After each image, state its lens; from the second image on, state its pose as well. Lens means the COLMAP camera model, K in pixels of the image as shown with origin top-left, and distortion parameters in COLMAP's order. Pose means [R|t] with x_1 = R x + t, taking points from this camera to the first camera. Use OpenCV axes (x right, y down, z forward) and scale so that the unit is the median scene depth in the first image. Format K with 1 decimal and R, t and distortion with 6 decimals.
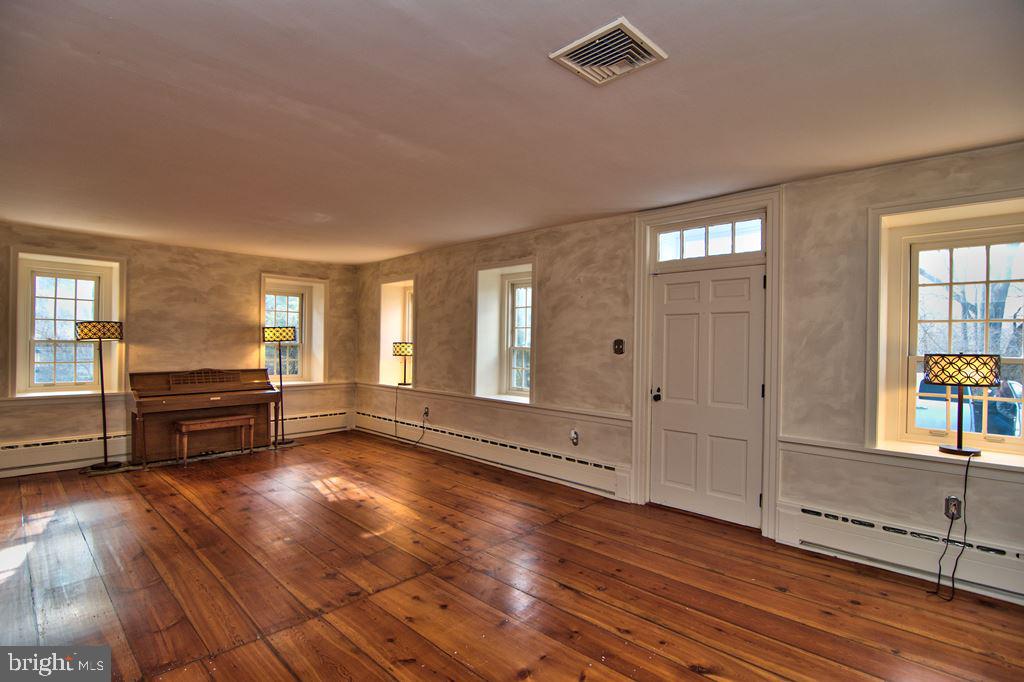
lens RADIAL K [[478.2, 0, 516.8], [0, 478.2, 364.5], [0, 0, 1]] dist [-0.027254, -0.000183]
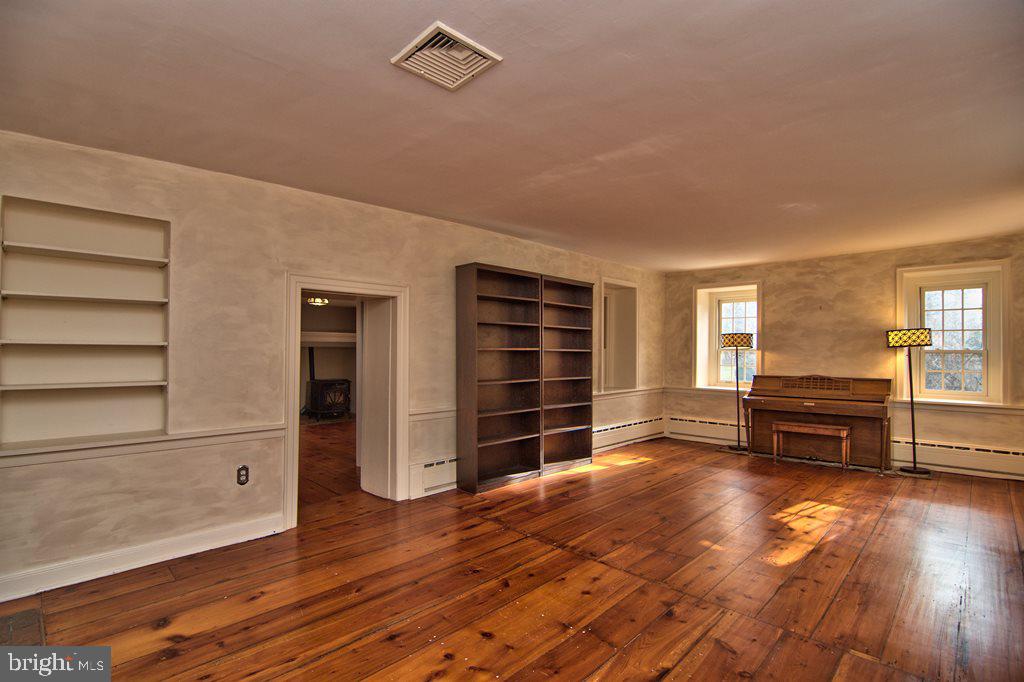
lens RADIAL K [[487.4, 0, 509.2], [0, 487.4, 345.0], [0, 0, 1]] dist [-0.004890, -0.010962]
pose [[-0.025604, -0.028911, -0.999254, 0.422038], [-0.048954, 0.998419, -0.027632, 0.006396], [0.998473, 0.048210, -0.026979, 0.386373]]
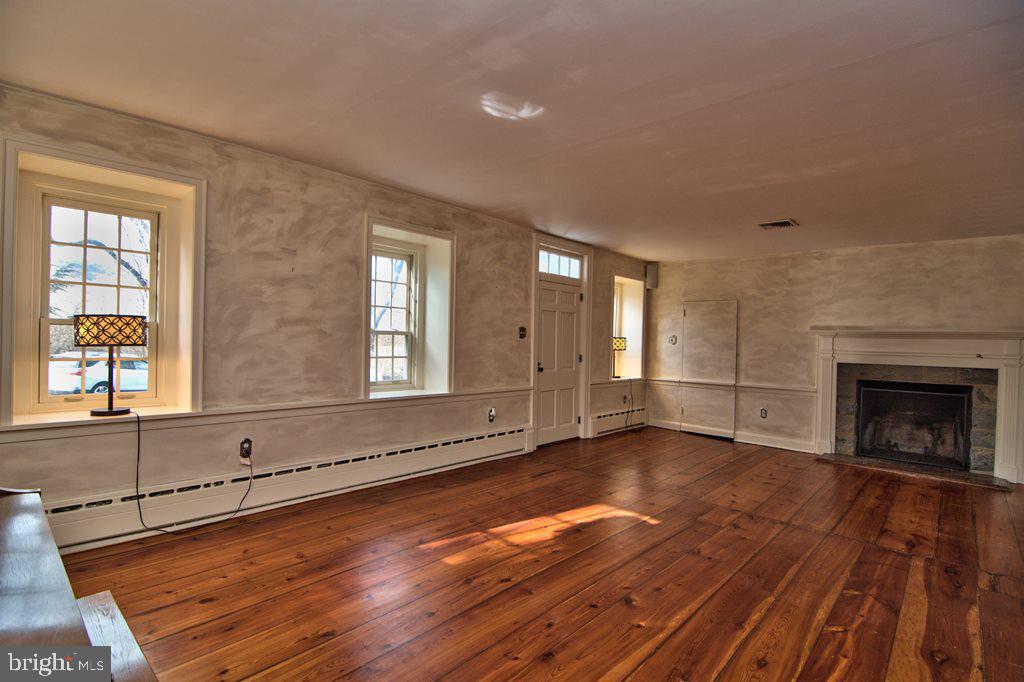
lens RADIAL K [[492.8, 0, 508.2], [0, 492.8, 345.0], [0, 0, 1]] dist [-0.003211, -0.011785]
pose [[-0.000524, -0.041610, 0.999134, -0.873535], [0.000599, 0.999134, 0.041610, -0.047032], [-1.000000, 0.000620, -0.000499, 0.840293]]
